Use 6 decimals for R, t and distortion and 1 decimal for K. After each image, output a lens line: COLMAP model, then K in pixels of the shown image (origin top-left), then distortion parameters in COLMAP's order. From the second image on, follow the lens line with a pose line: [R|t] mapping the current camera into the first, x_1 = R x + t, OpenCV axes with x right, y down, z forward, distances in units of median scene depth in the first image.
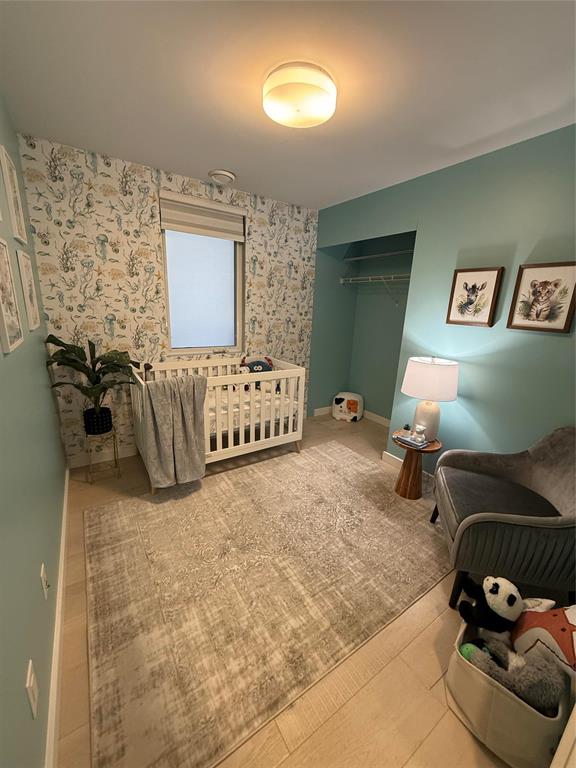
lens RADIAL K [[304.4, 0, 283.8], [0, 304.4, 379.6], [0, 0, 1]] dist [-0.000353, -0.000402]
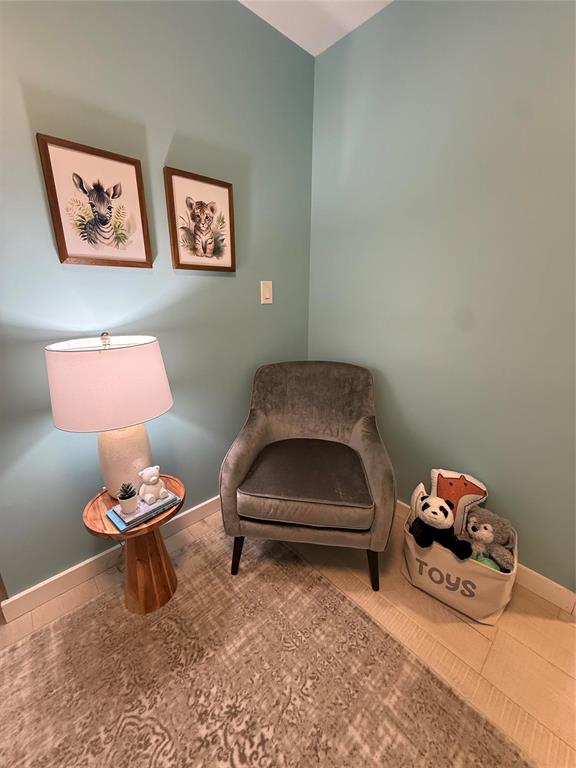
lens RADIAL K [[304.4, 0, 303.7], [0, 304.4, 376.3], [0, 0, 1]] dist [-0.000353, -0.000402]
pose [[-0.179899, -0.315218, 0.931812, -0.026532], [0.225097, 0.908941, 0.350939, -0.130929], [-0.957584, 0.272882, -0.092563, 0.903286]]
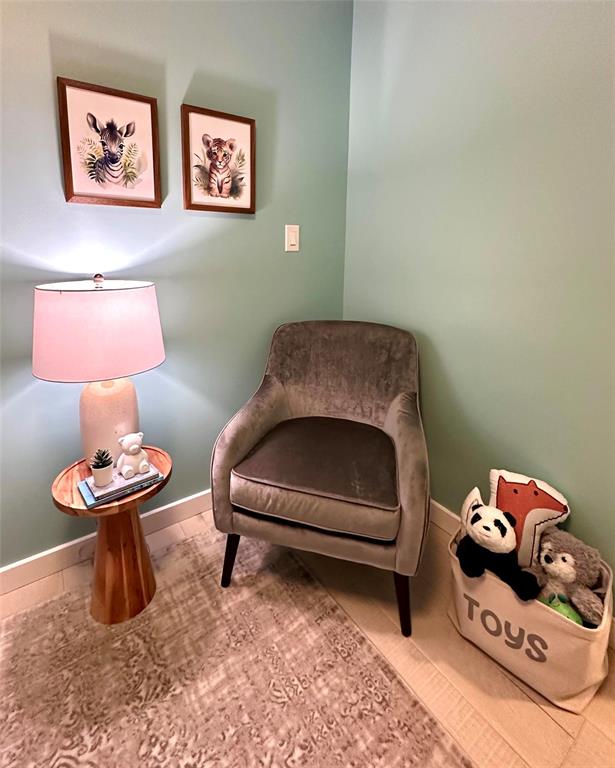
lens RADIAL K [[377.7, 0, 308.9], [0, 377.7, 299.0], [0, 0, 1]] dist [0.001533, -0.001259]
pose [[-0.044201, -0.198244, 0.979156, -0.057071], [0.225187, 0.952913, 0.203096, -0.100780], [-0.973312, 0.229470, 0.002523, 0.845323]]
